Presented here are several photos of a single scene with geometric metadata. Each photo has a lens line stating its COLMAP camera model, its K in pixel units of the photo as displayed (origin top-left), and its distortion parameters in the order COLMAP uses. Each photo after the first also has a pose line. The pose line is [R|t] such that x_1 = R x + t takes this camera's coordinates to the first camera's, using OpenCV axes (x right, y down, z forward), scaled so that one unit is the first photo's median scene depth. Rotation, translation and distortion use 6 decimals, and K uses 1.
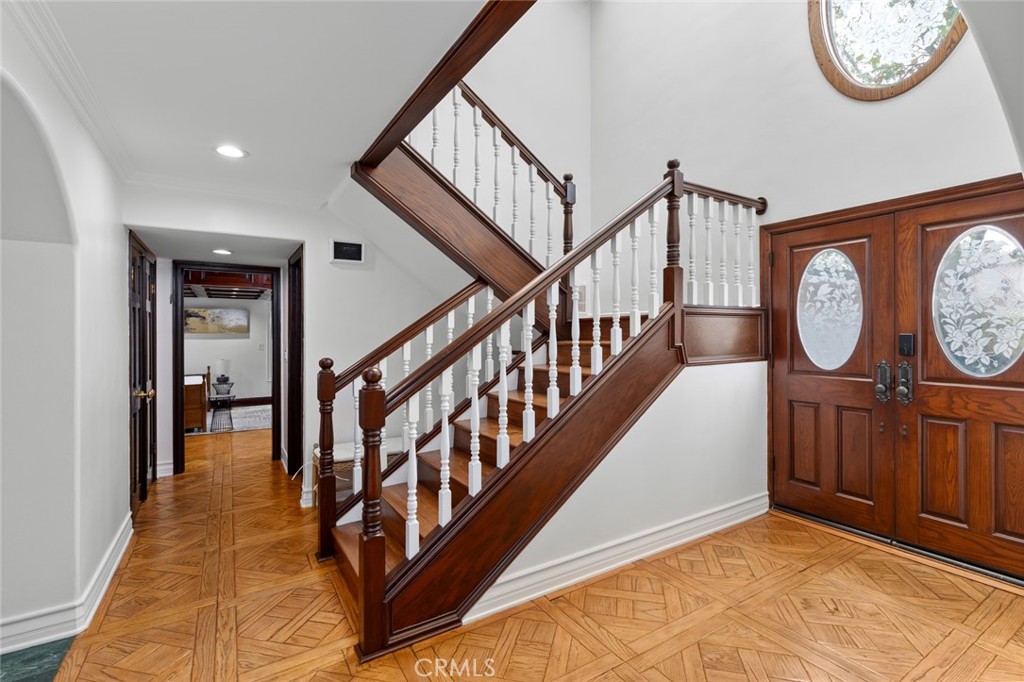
lens RADIAL K [[464.0, 0, 511.3], [0, 464.0, 335.6], [0, 0, 1]] dist [0.000377, 0.000019]
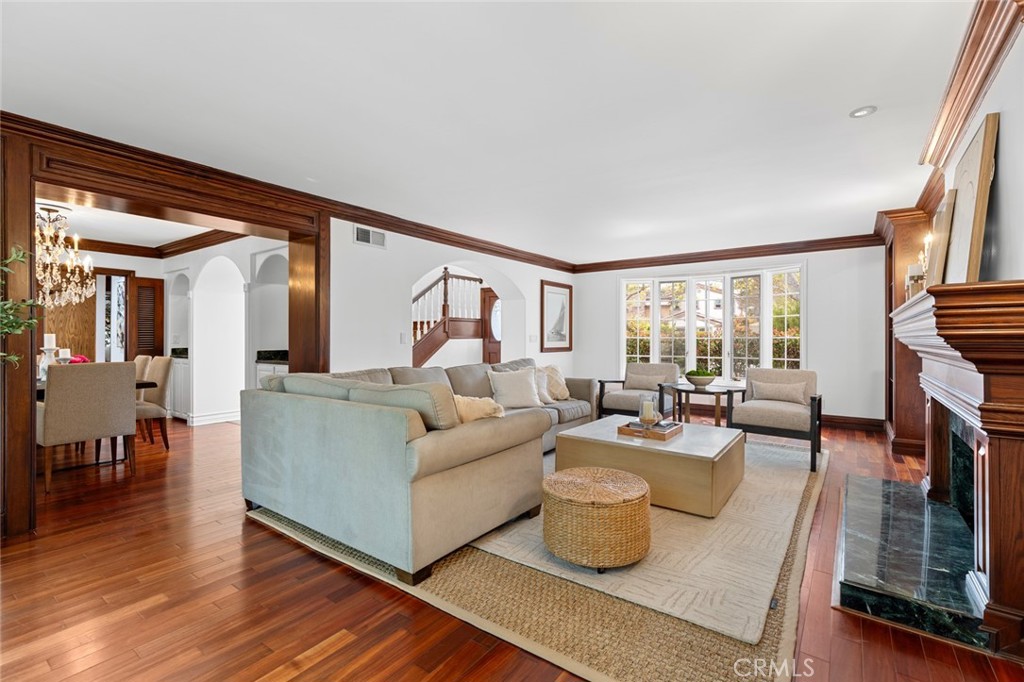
lens RADIAL K [[464.0, 0, 511.6], [0, 464.0, 337.8], [0, 0, 1]] dist [0.000377, 0.000019]
pose [[0.928522, 0.006212, 0.371225, -0.331642], [-0.005160, 0.999979, -0.003829, 0.068320], [-0.371241, 0.001640, 0.928535, -1.794173]]
